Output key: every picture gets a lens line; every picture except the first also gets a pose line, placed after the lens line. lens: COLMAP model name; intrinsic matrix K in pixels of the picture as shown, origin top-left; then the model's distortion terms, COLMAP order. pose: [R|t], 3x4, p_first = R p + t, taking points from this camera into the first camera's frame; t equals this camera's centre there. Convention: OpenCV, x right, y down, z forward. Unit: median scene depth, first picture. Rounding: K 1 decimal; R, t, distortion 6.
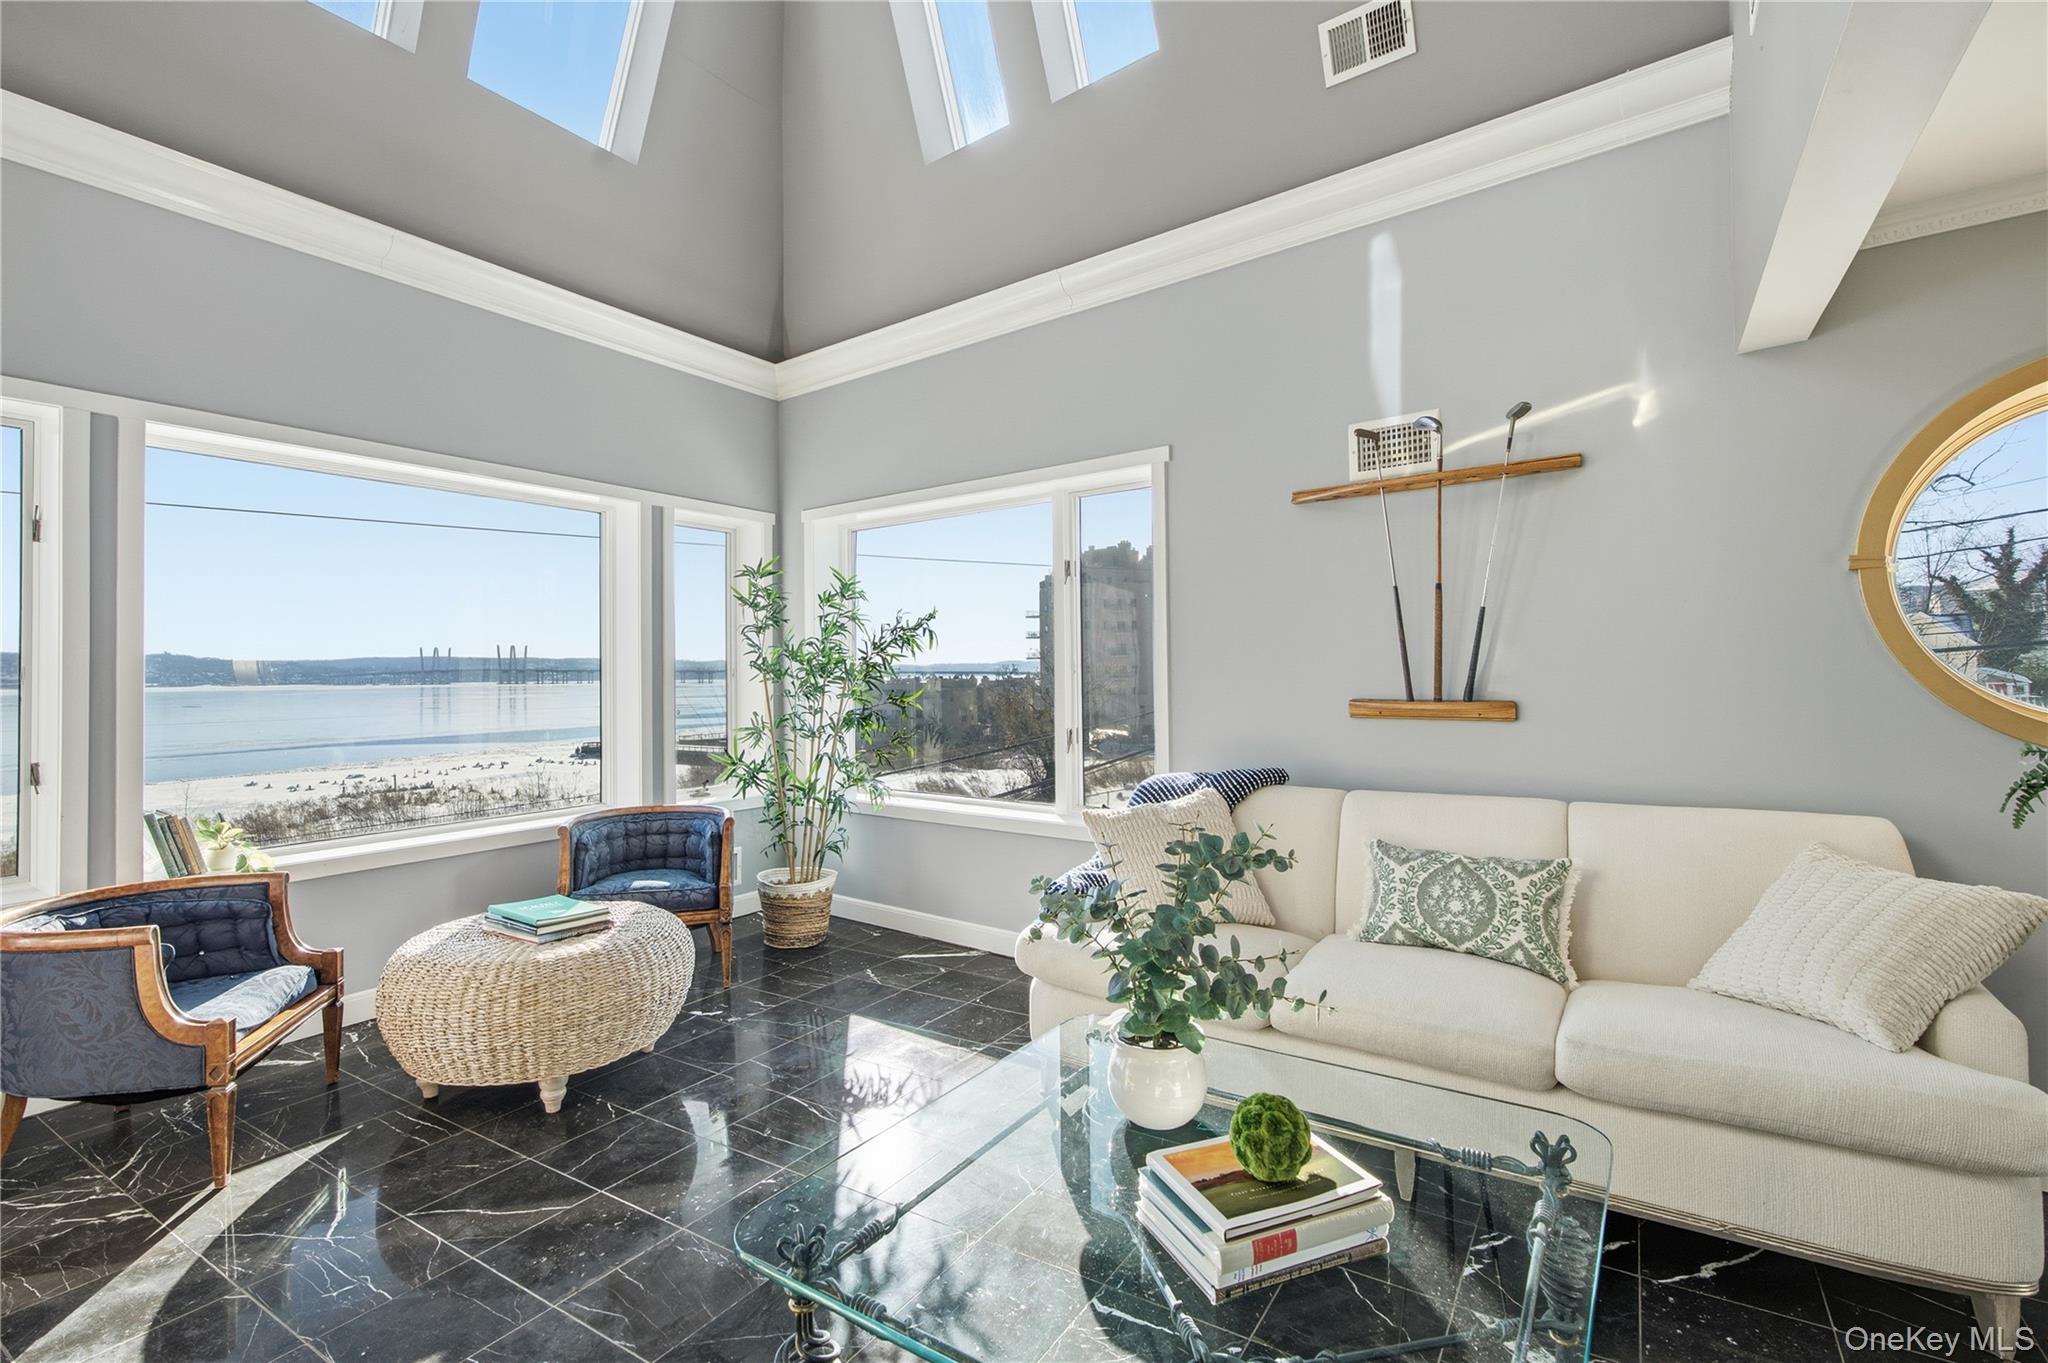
lens RADIAL K [[931.2, 0, 1030.2], [0, 931.2, 680.5], [0, 0, 1]] dist [-0.001538, 0.000045]
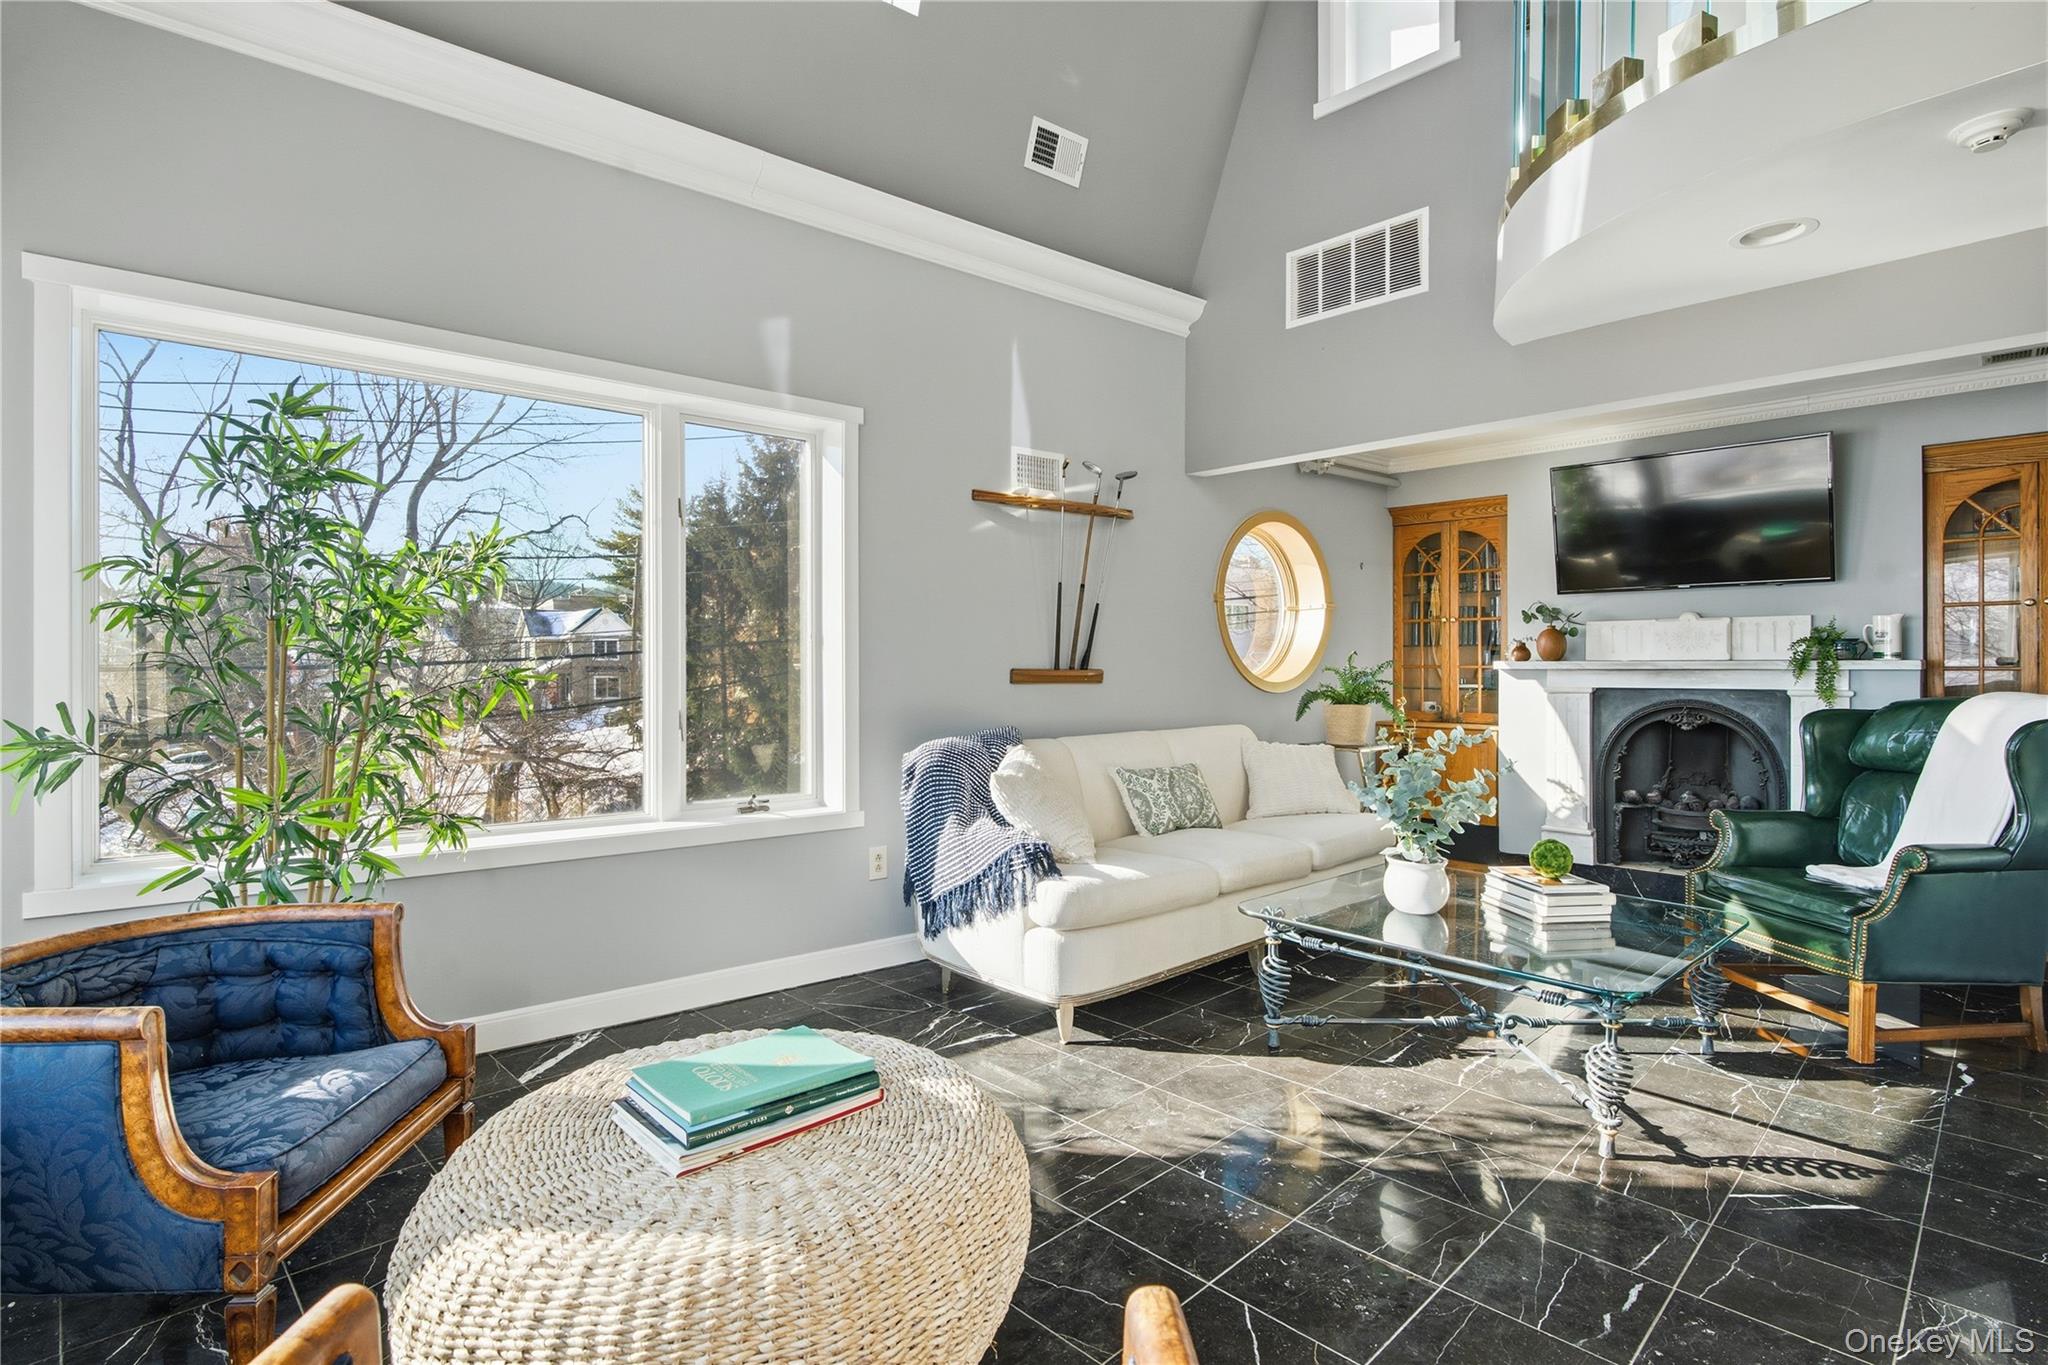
lens RADIAL K [[985.7, 0, 1027.0], [0, 985.7, 676.8], [0, 0, 1]] dist [0.002868, 0.000100]
pose [[0.235325, 0.007427, 0.971888, -0.965302], [0.001271, 0.999968, -0.007949, 0.043110], [-0.971916, 0.003106, 0.235308, 0.706640]]
